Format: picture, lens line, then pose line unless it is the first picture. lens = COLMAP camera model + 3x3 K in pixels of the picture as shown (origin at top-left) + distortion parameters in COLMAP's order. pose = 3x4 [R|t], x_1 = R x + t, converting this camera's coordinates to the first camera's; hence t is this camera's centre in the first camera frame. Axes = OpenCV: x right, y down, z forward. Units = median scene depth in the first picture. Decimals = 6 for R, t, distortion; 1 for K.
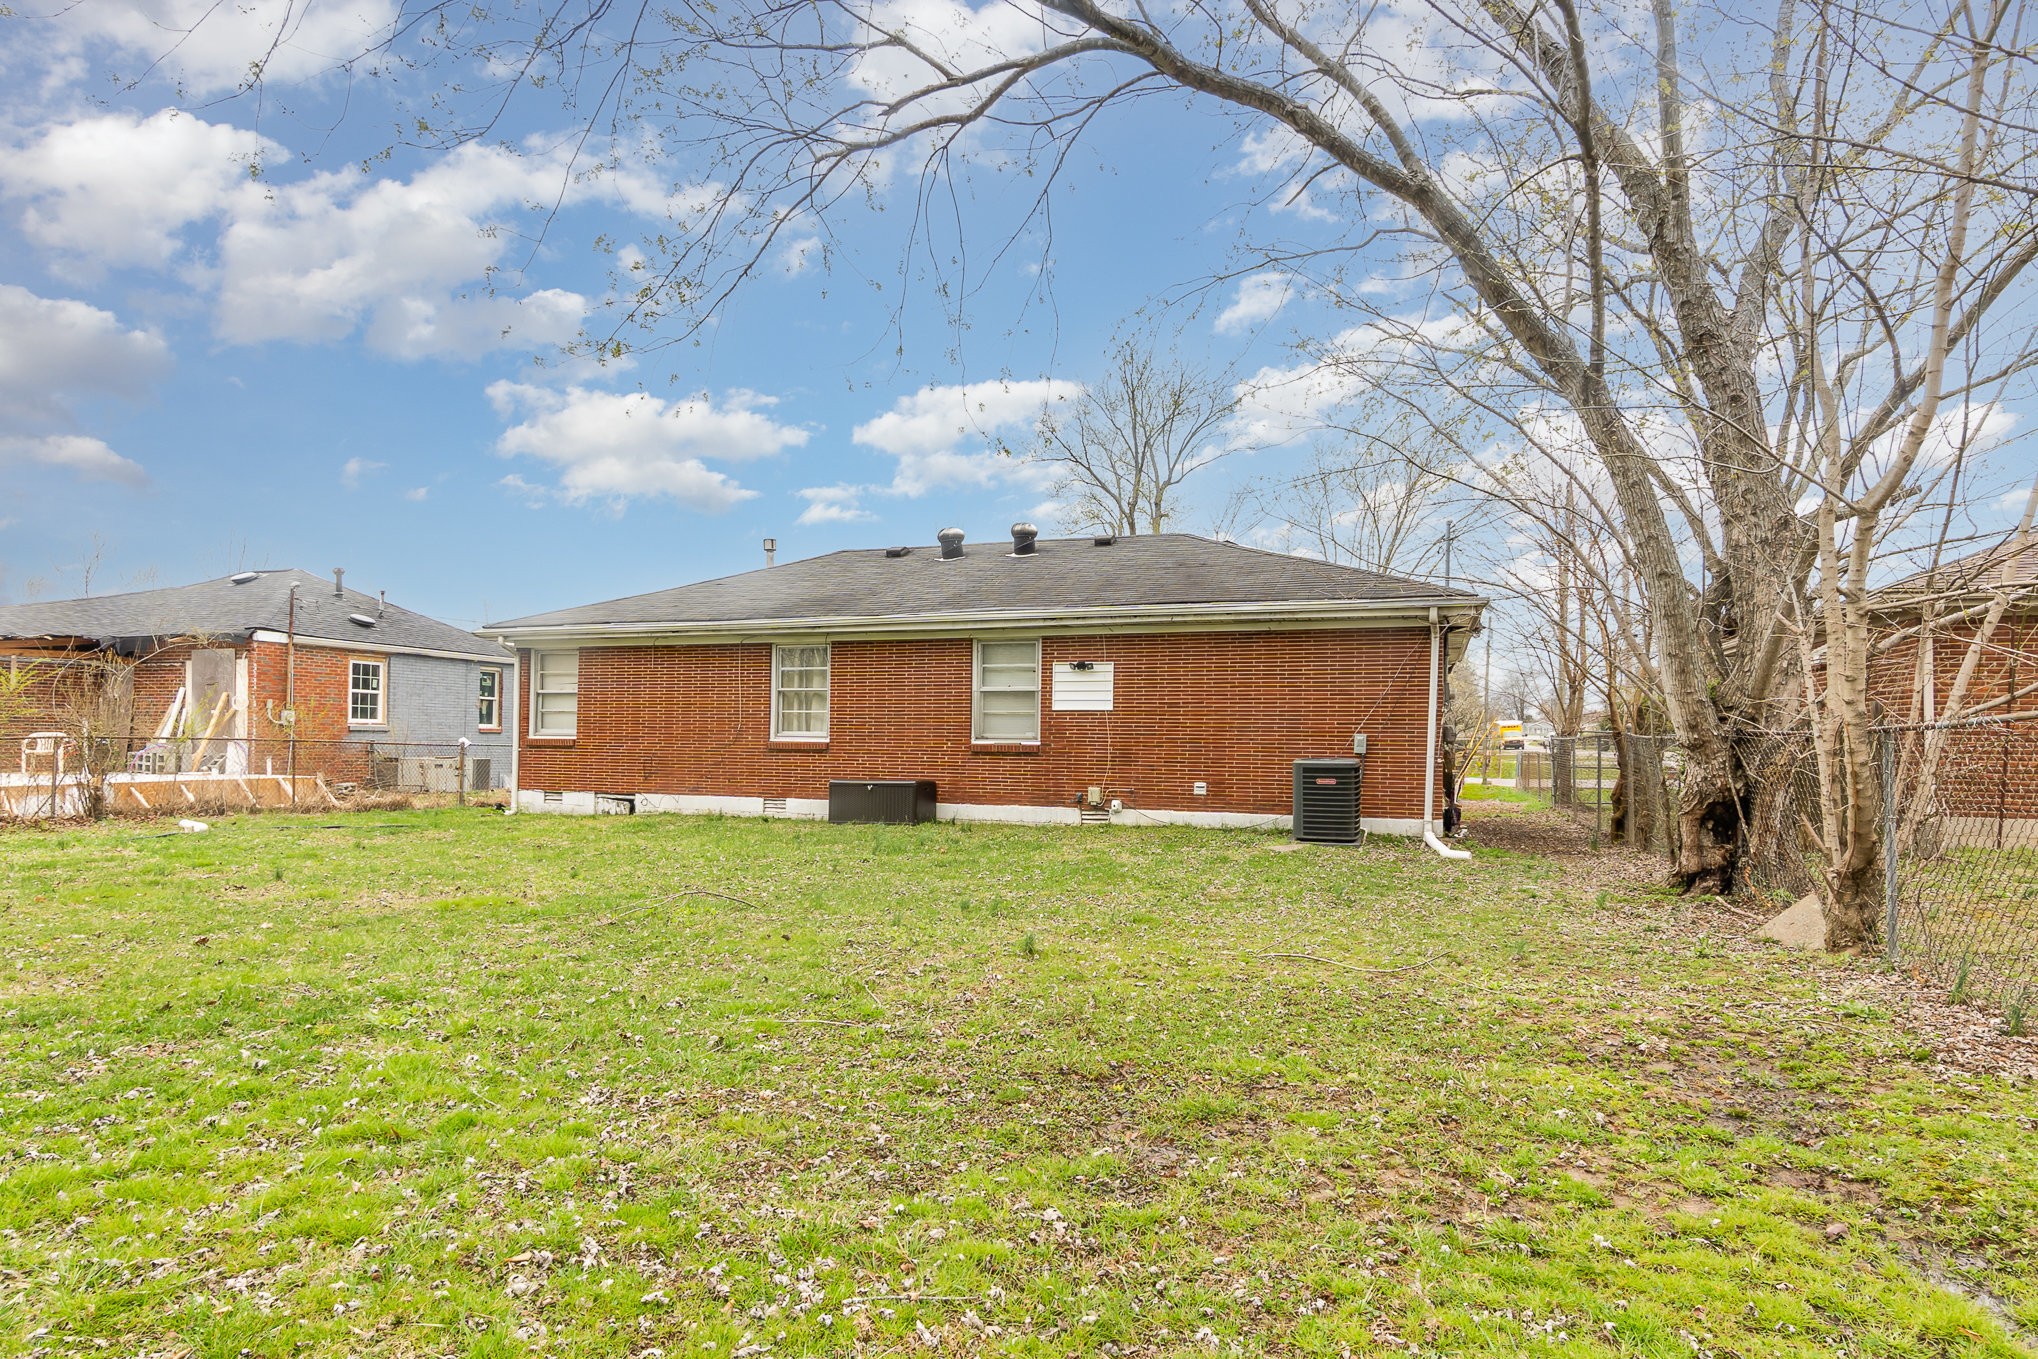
lens RADIAL K [[893.3, 0, 1019.0], [0, 893.3, 679.5], [0, 0, 1]] dist [-0.001461, -0.000177]
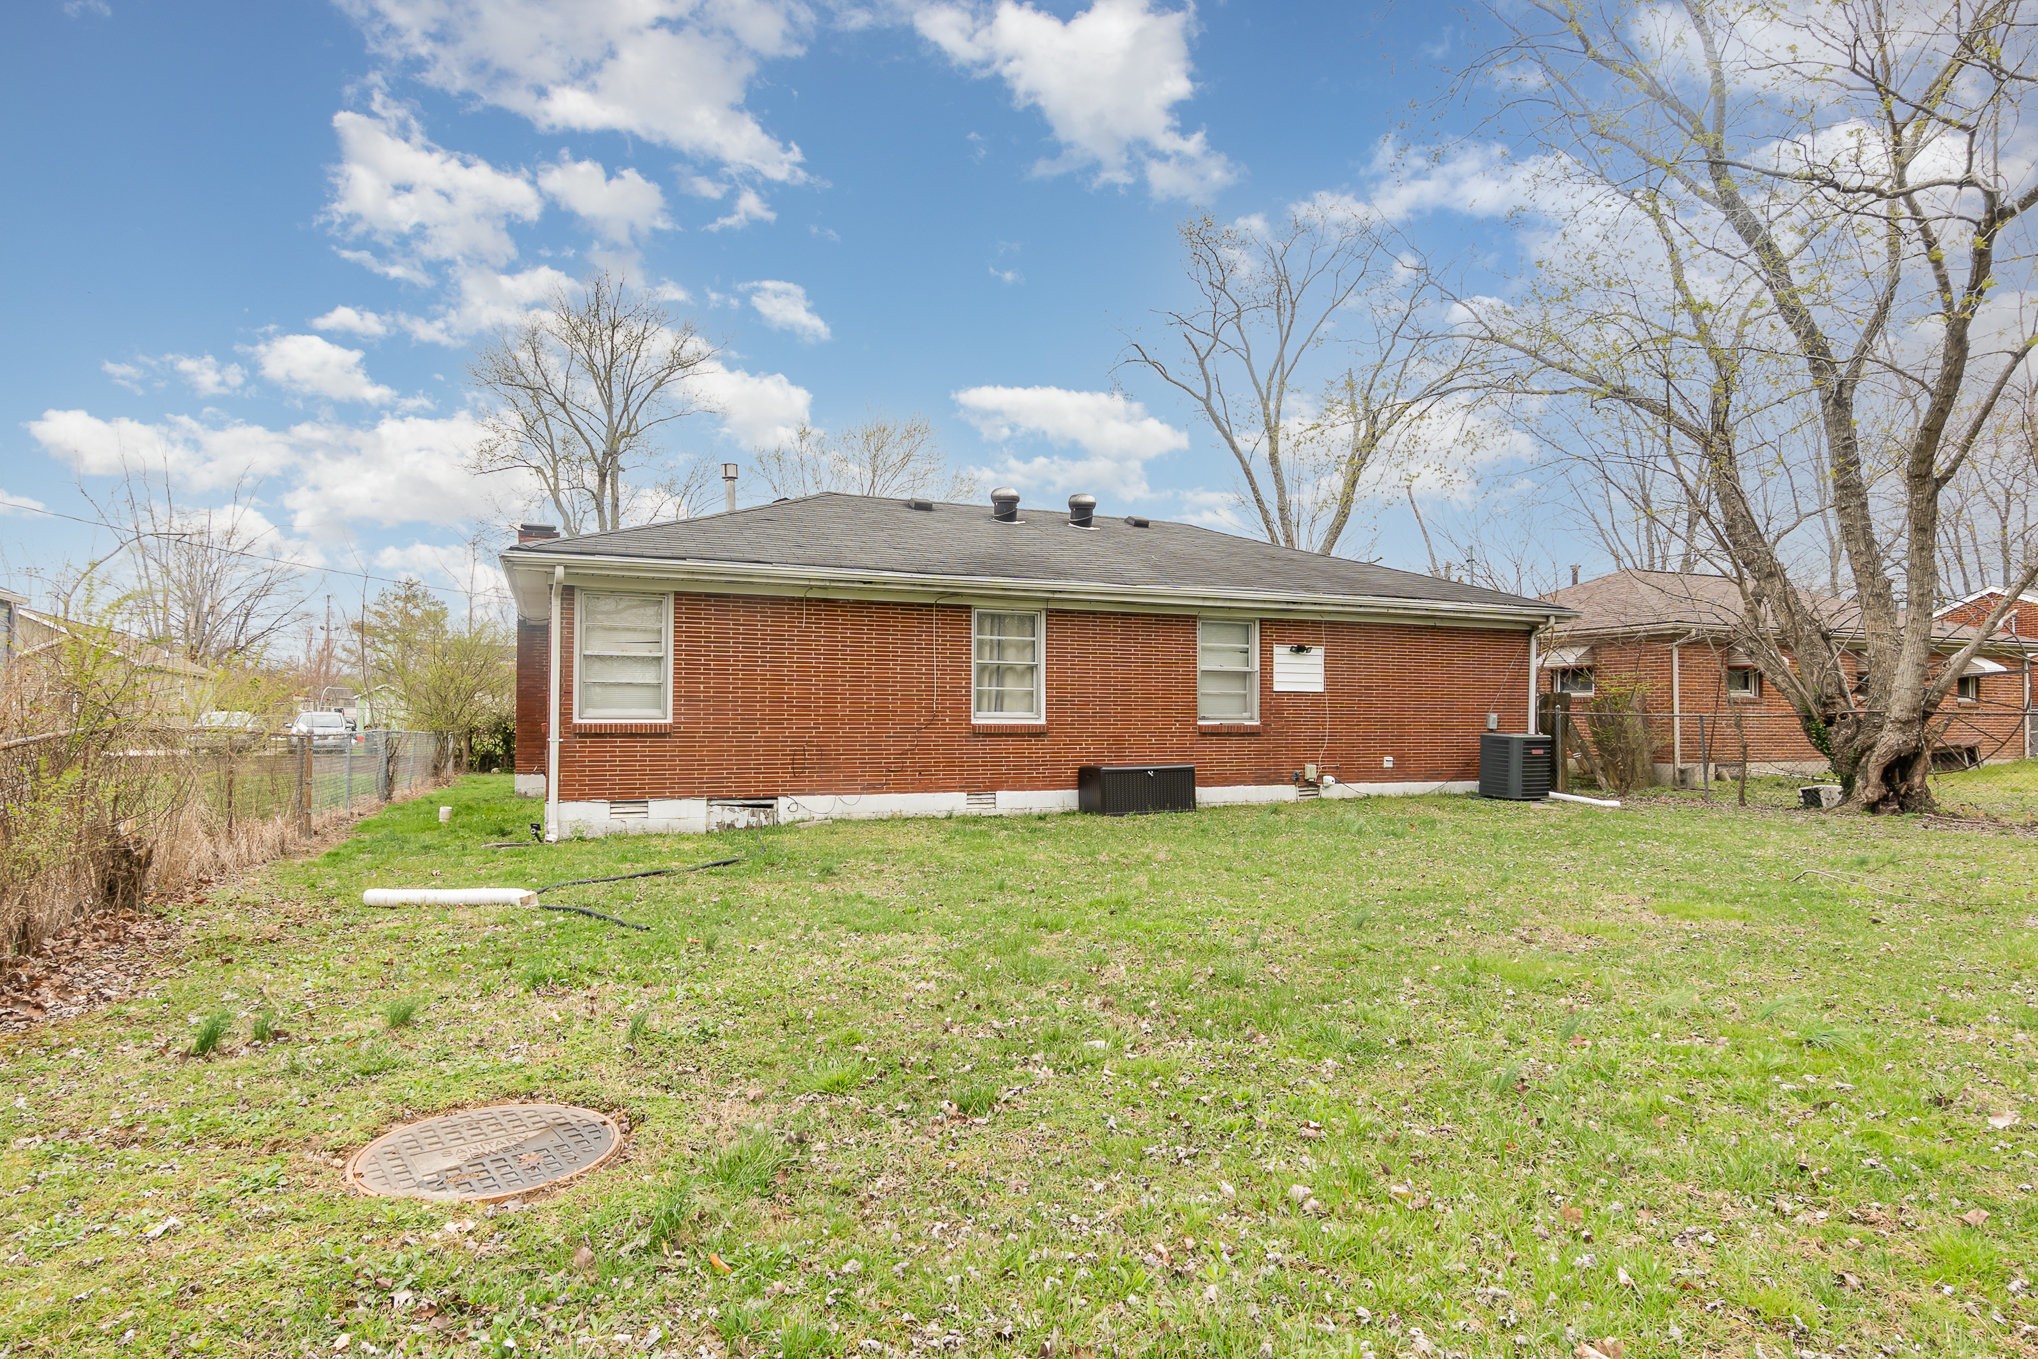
lens RADIAL K [[893.3, 0, 1019.0], [0, 893.3, 679.5], [0, 0, 1]] dist [-0.001461, -0.000177]
pose [[0.821979, 0.019060, 0.569199, -0.756834], [-0.032649, 0.999373, 0.013684, 0.016057], [-0.568581, -0.029832, 0.822086, 0.312819]]
